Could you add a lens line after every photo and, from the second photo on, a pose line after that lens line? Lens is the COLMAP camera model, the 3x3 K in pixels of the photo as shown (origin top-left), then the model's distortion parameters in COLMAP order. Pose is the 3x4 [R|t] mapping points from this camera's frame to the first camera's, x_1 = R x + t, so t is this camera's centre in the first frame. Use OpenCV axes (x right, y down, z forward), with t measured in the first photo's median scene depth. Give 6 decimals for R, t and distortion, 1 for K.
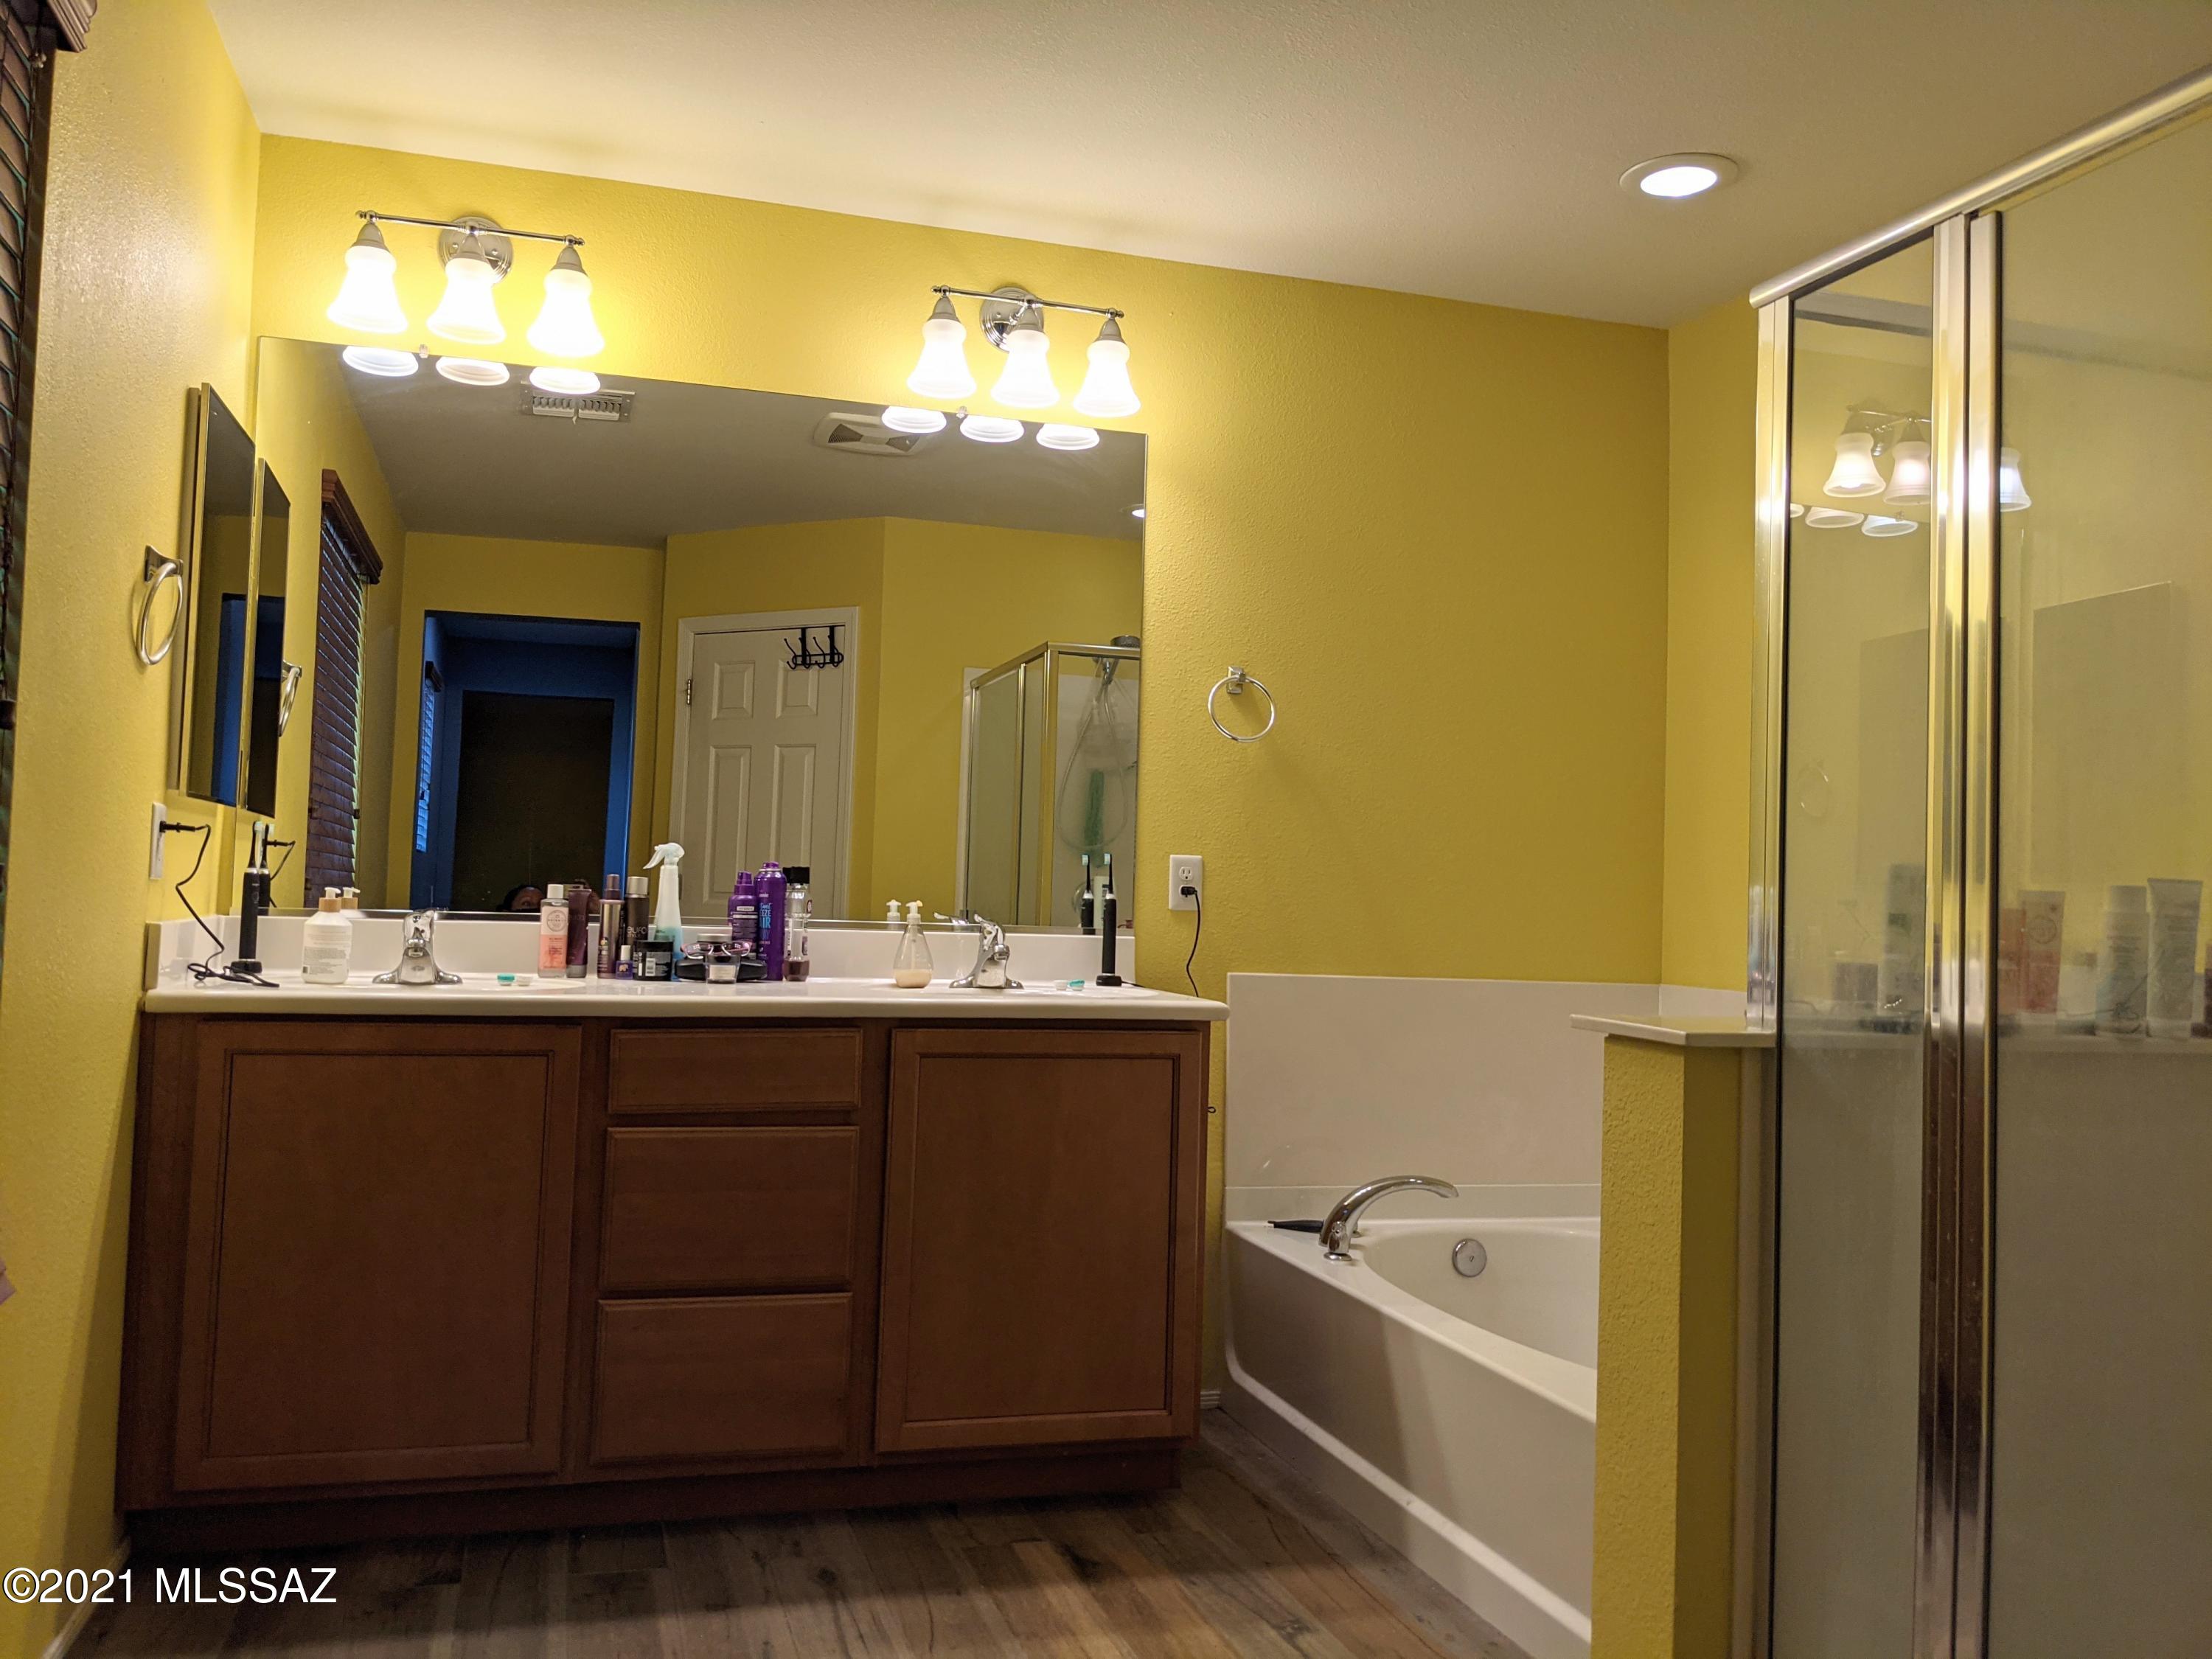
lens RADIAL K [[1737.5, 0, 1095.9], [0, 1737.5, 795.8], [0, 0, 1]] dist [0.056173, -0.089454]
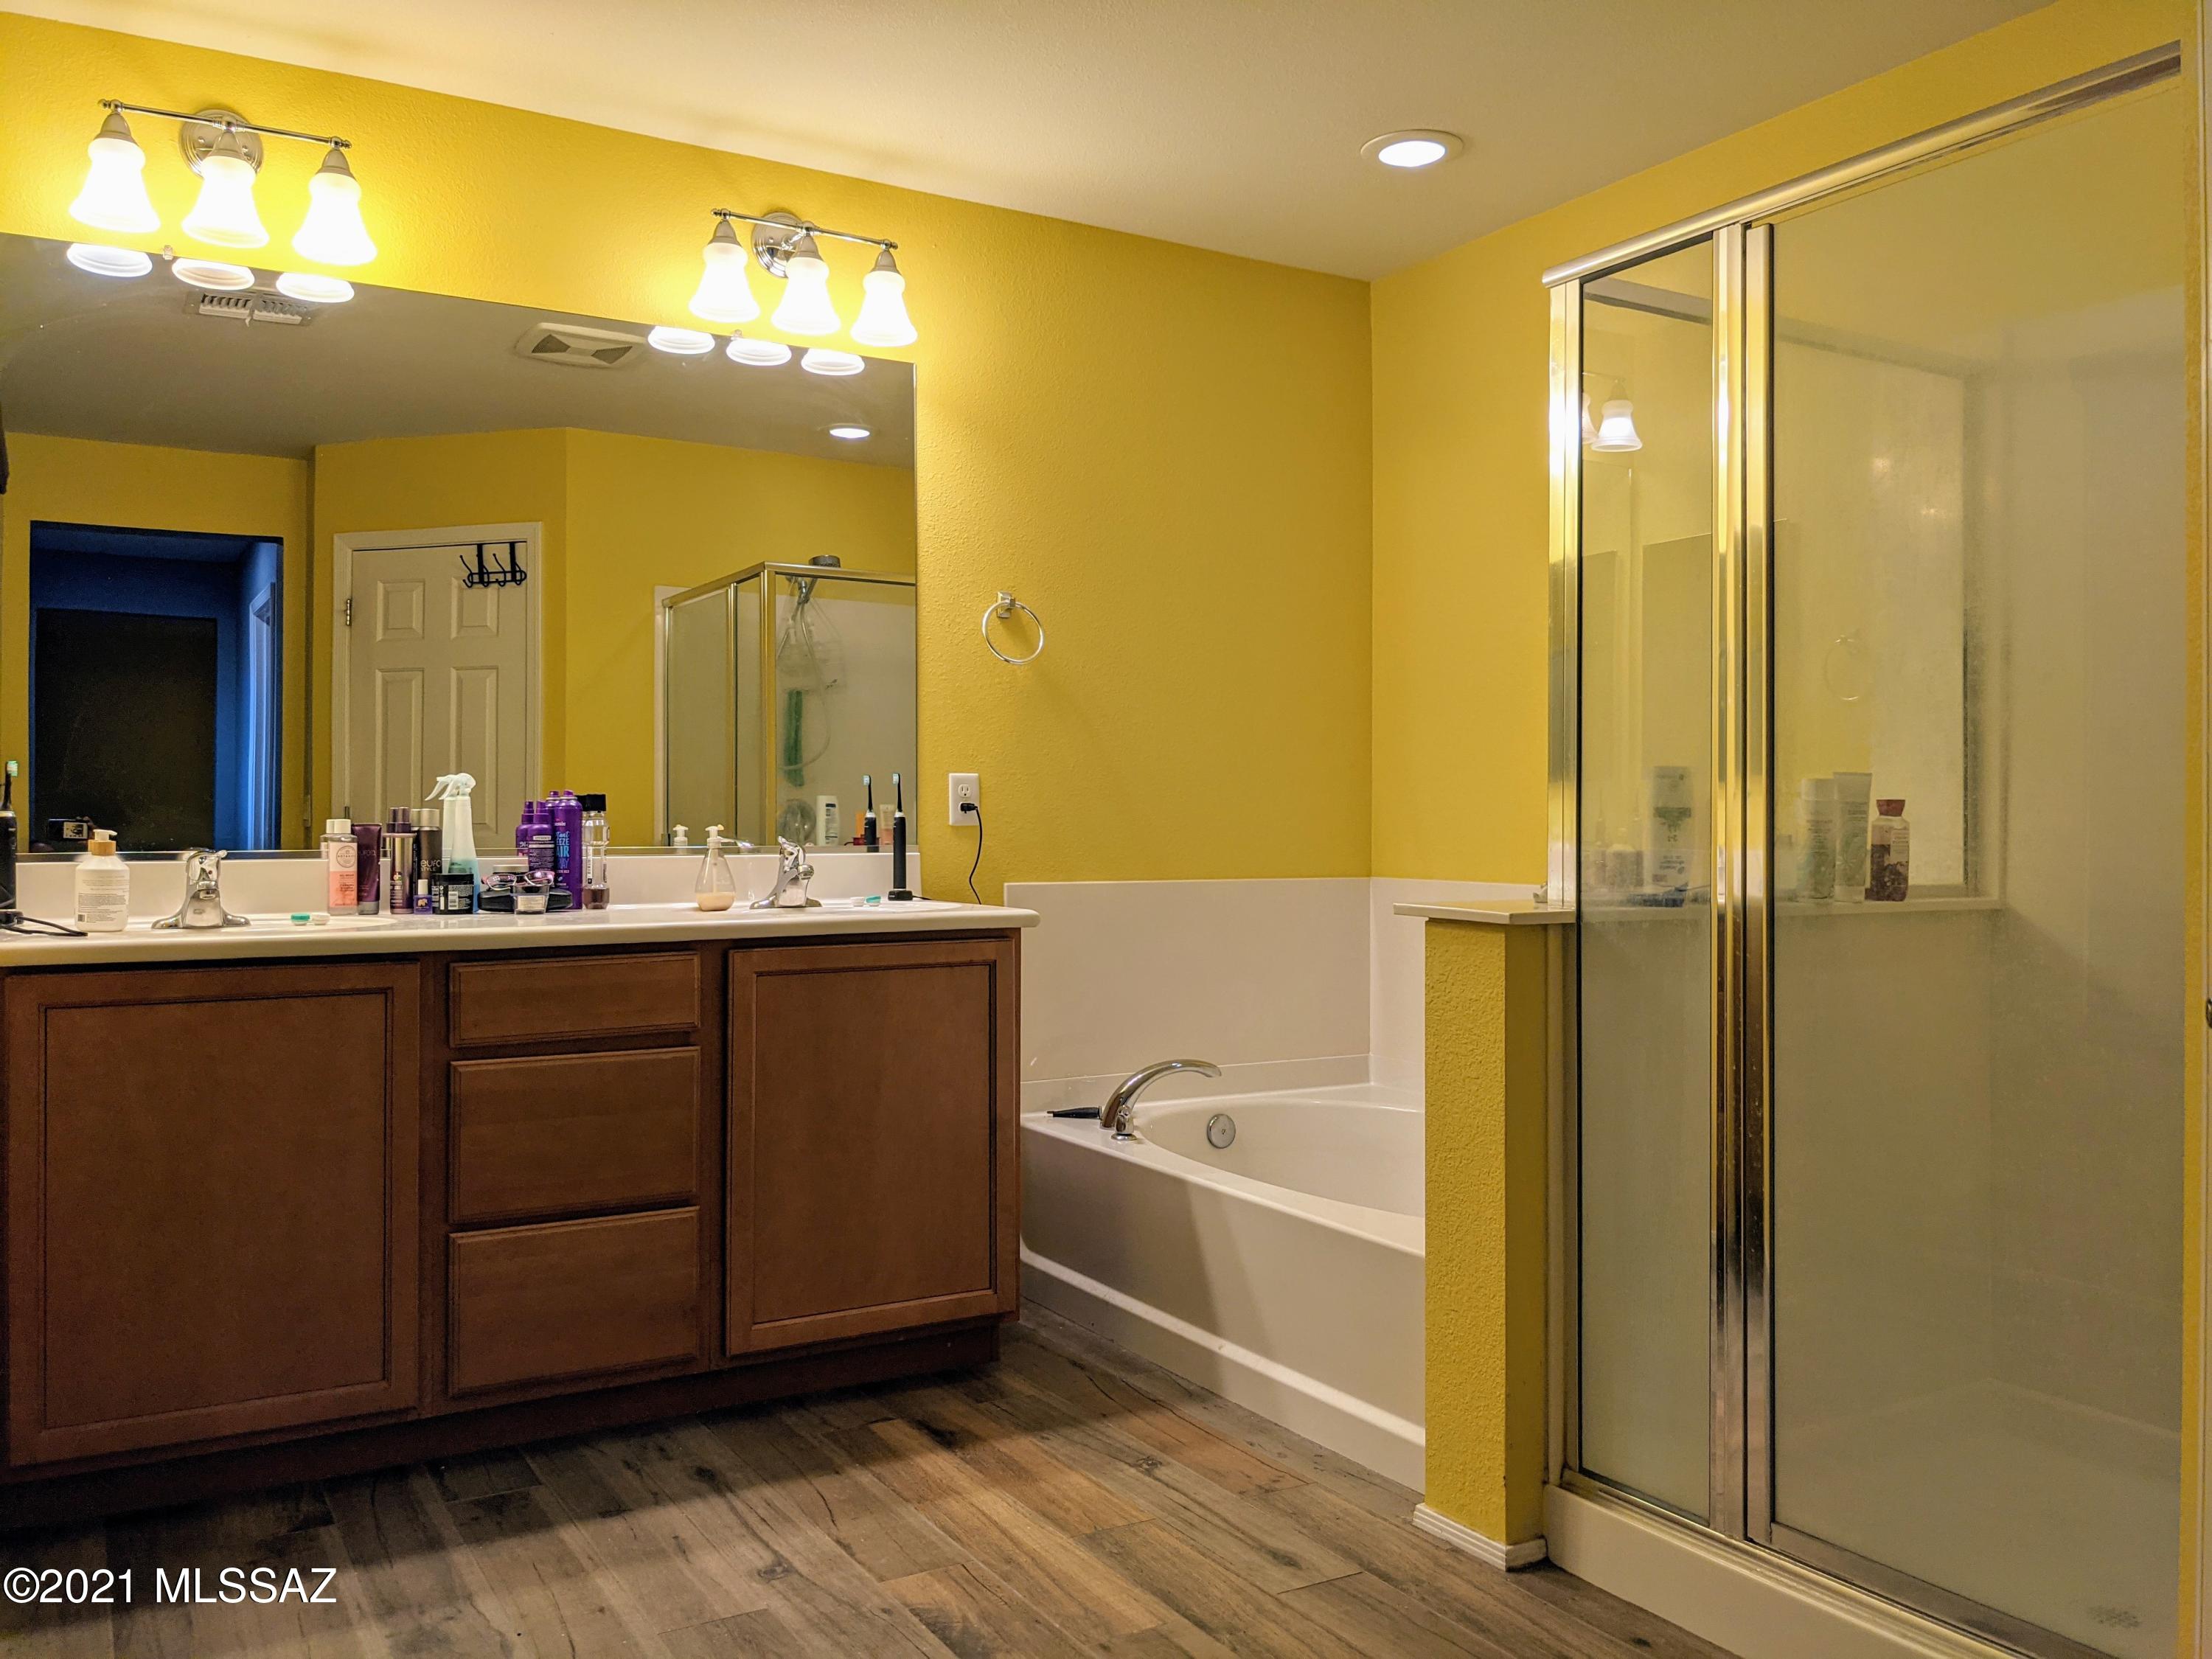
lens RADIAL K [[1737.5, 0, 1125.3], [0, 1737.5, 788.8], [0, 0, 1]] dist [0.056173, -0.089454]
pose [[0.968208, -0.027260, 0.248656, -0.136135], [0.015814, 0.998726, 0.047914, -0.005661], [-0.249645, -0.042459, 0.967406, -0.043868]]
